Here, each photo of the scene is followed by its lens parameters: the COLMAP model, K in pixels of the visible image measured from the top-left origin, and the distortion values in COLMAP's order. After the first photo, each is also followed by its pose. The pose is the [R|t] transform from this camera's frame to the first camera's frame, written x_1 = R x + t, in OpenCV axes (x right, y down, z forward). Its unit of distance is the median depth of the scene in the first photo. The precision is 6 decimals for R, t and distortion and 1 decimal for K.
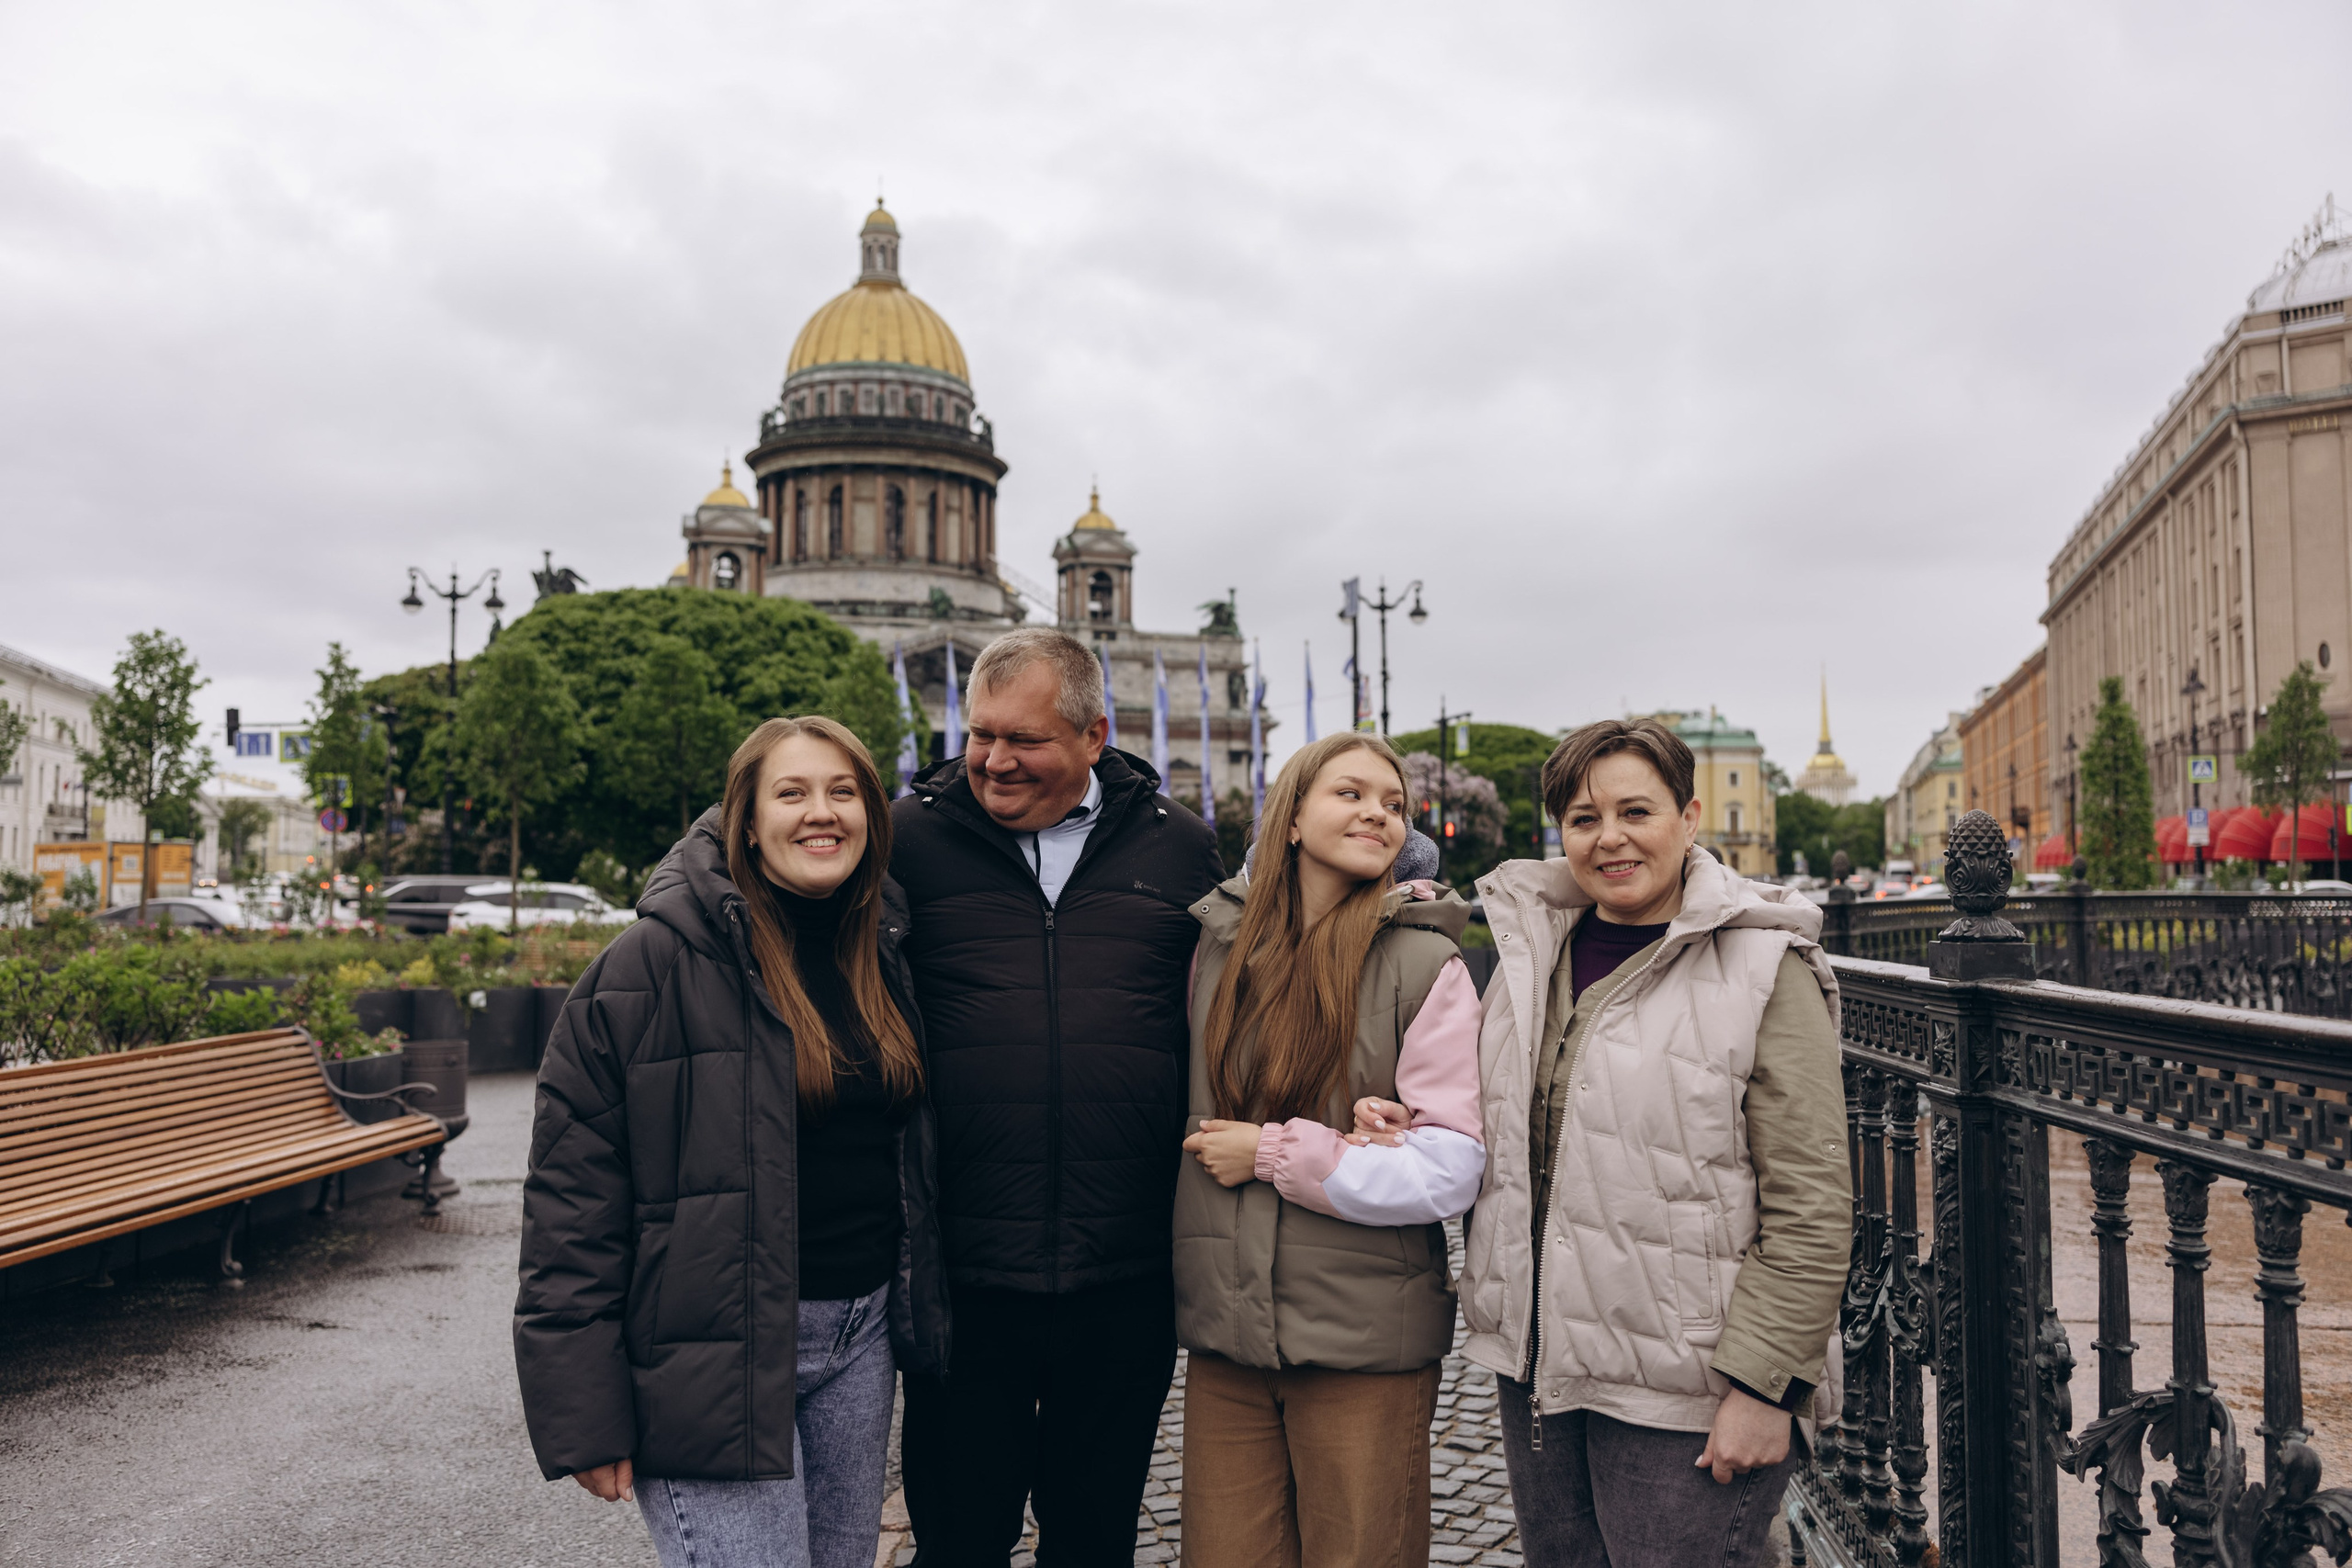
lens RADIAL K [[1866.5, 0, 1173.7], [0, 1866.5, 767.1], [0, 0, 1]] dist [0.058318, -0.038010]
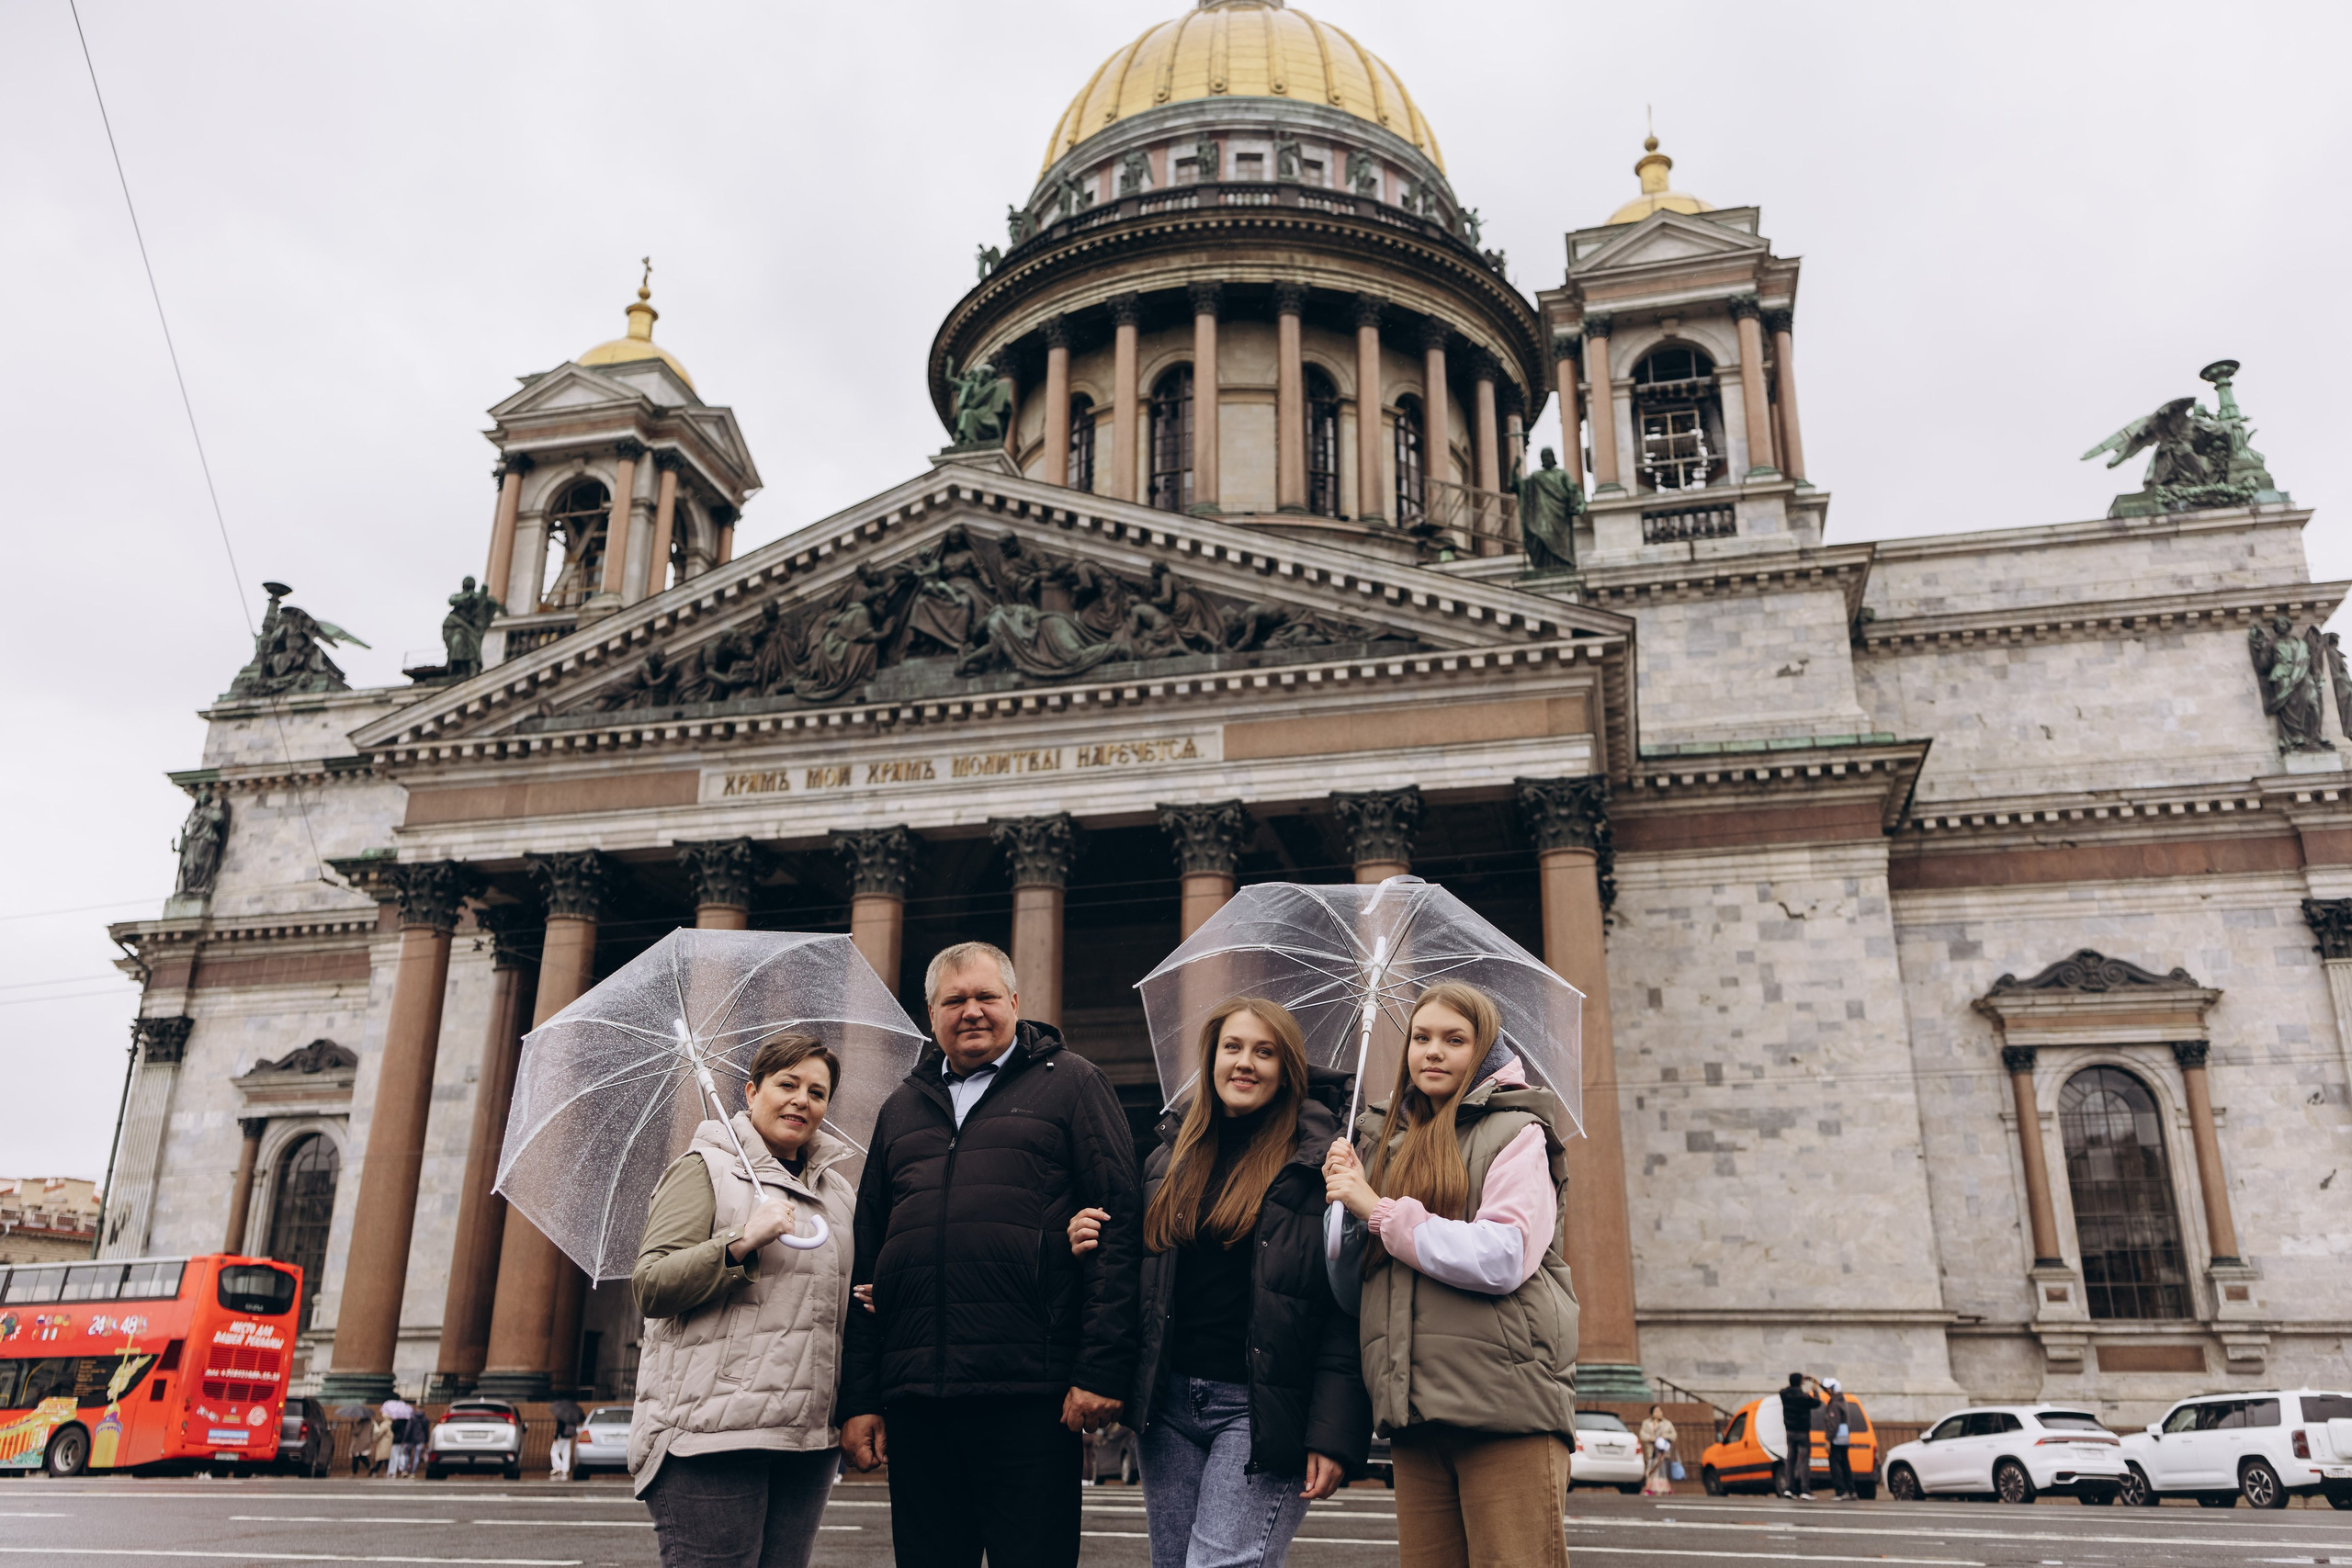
lens RADIAL K [[1866.5, 0, 1191.3], [0, 1866.5, 785.9], [0, 0, 1]] dist [0.058318, -0.038010]
pose [[0.840676, -0.170920, -0.513859, 0.038414], [0.023973, 0.959702, -0.279996, 0.044975], [0.541008, 0.223068, 0.810895, 0.719806]]
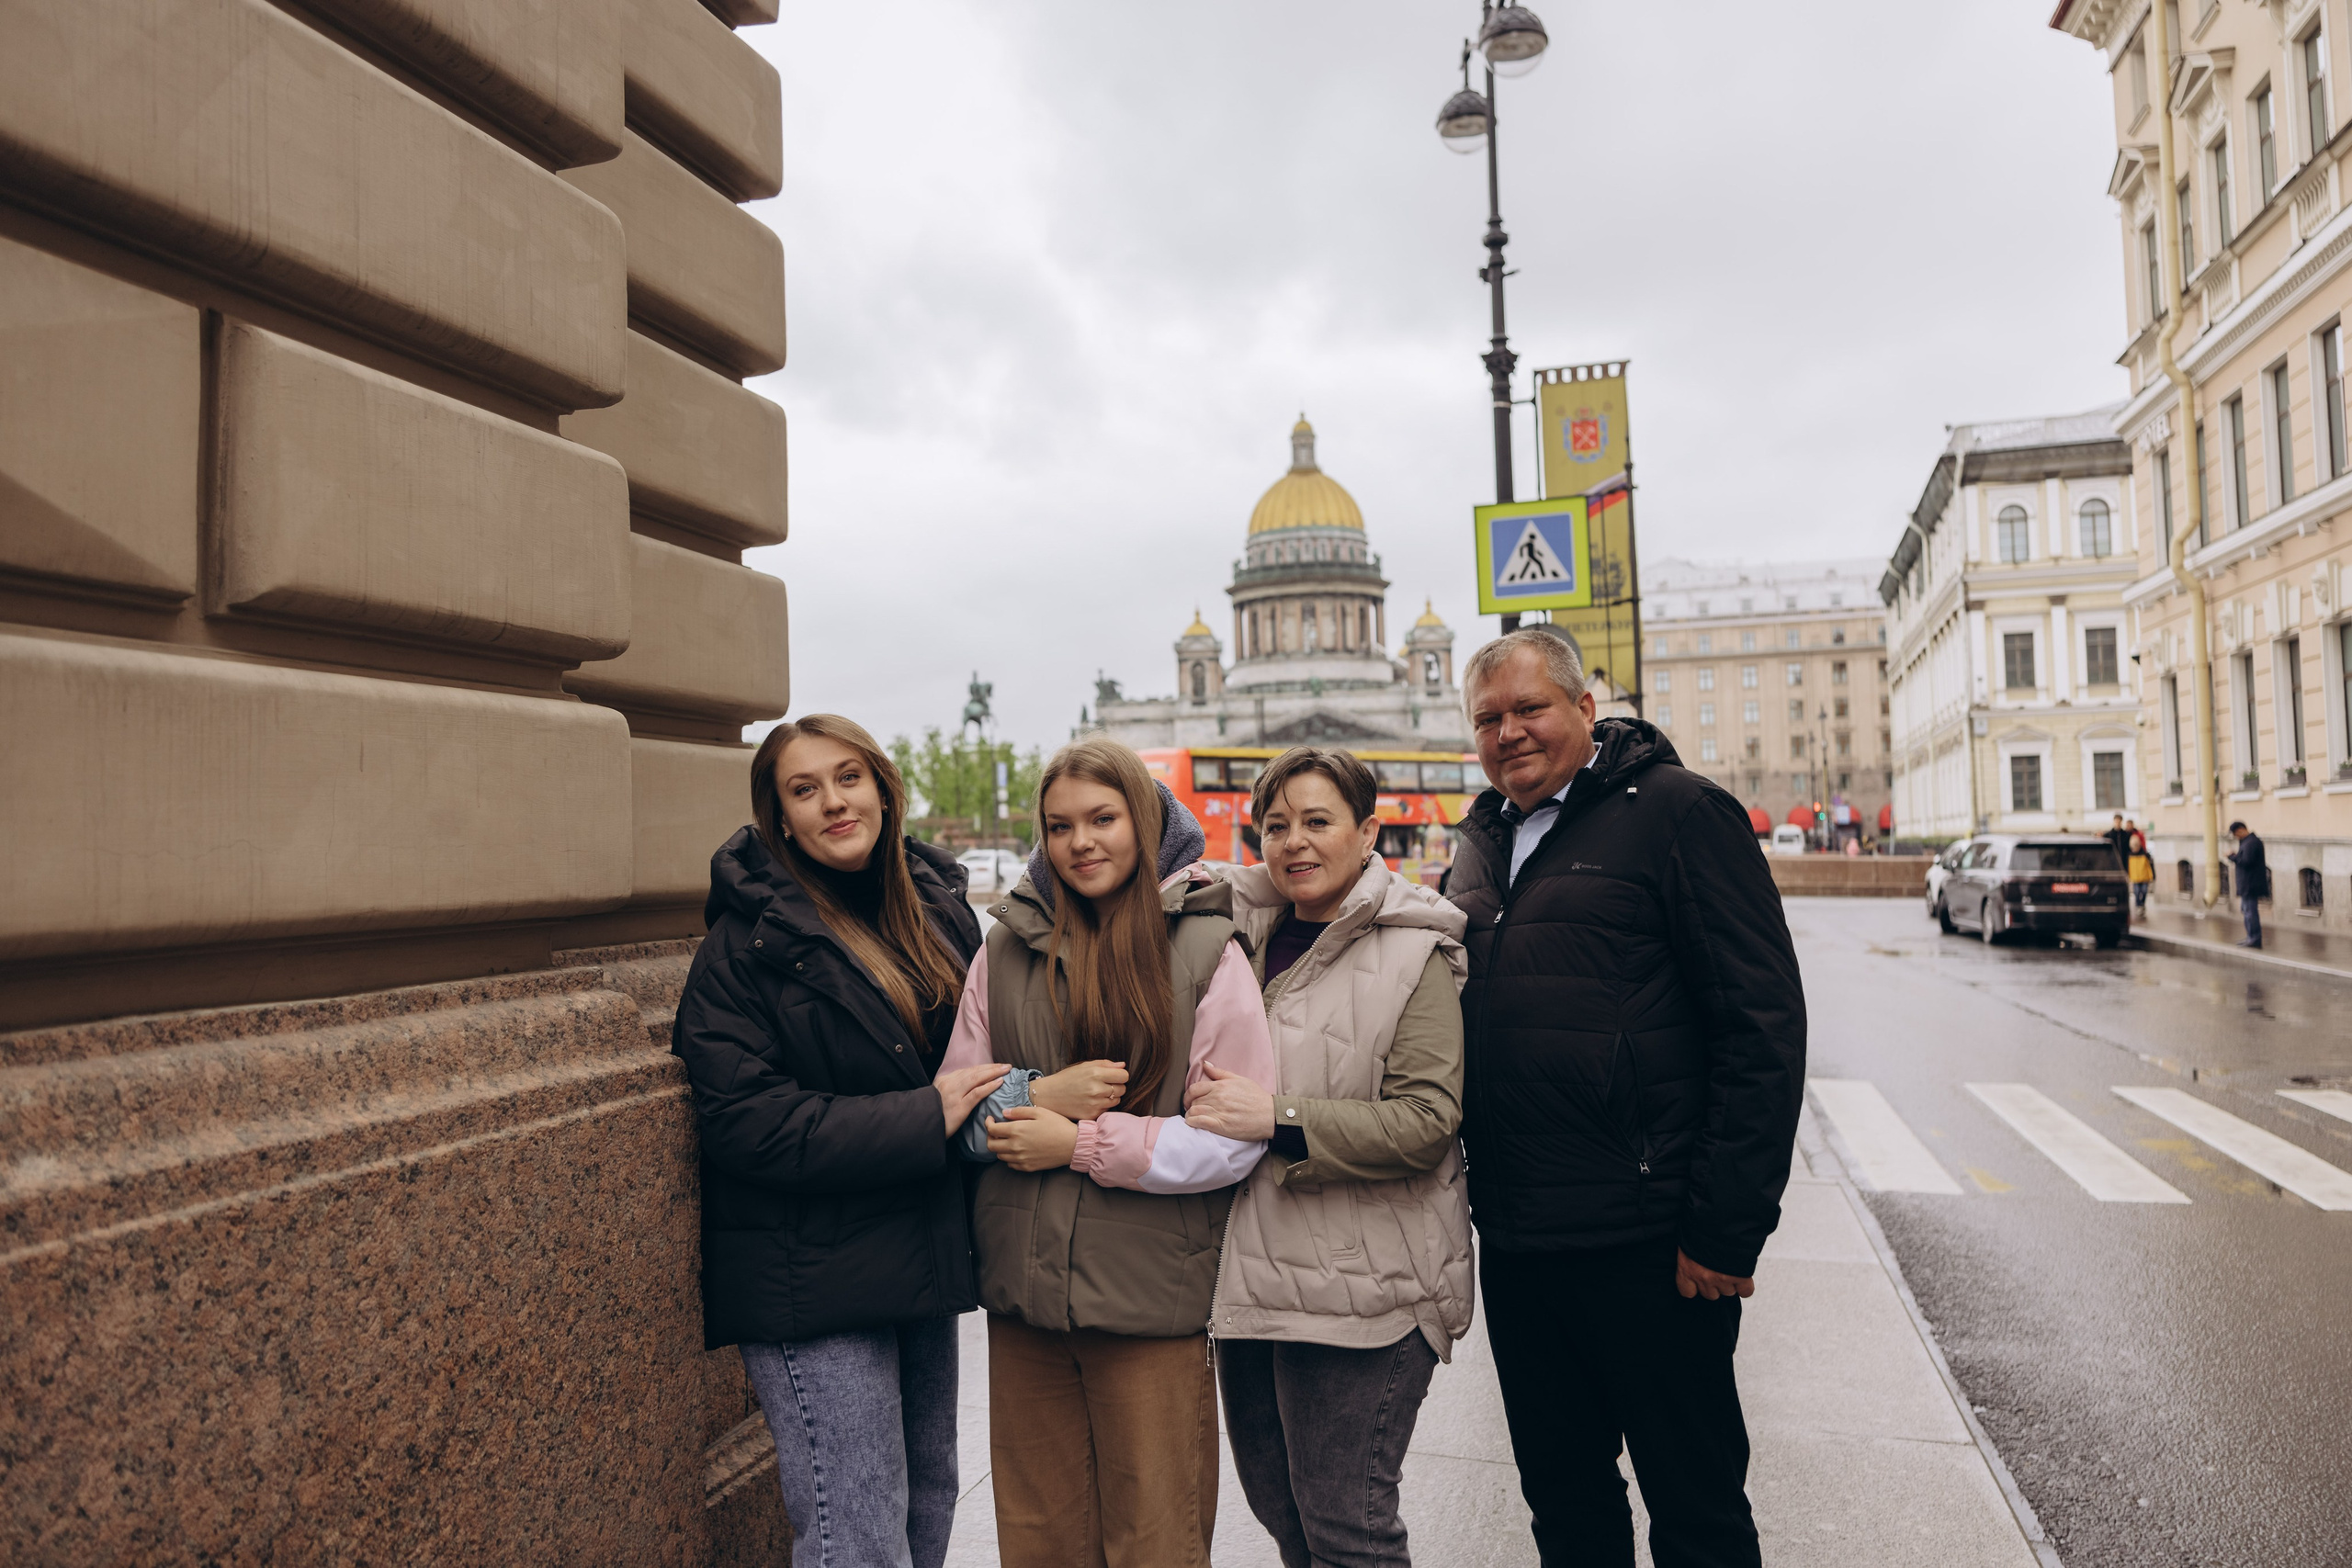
lens RADIAL K [[1866.5, 0, 1171.0], [0, 1866.5, 778.6], [0, 0, 1]] dist [0.058318, -0.038010]
pose [[0.924560, -0.044727, -0.378402, 0.337219], [0.054327, 0.998415, 0.014727, -0.034559], [0.377143, -0.034174, 0.925524, -0.510242]]
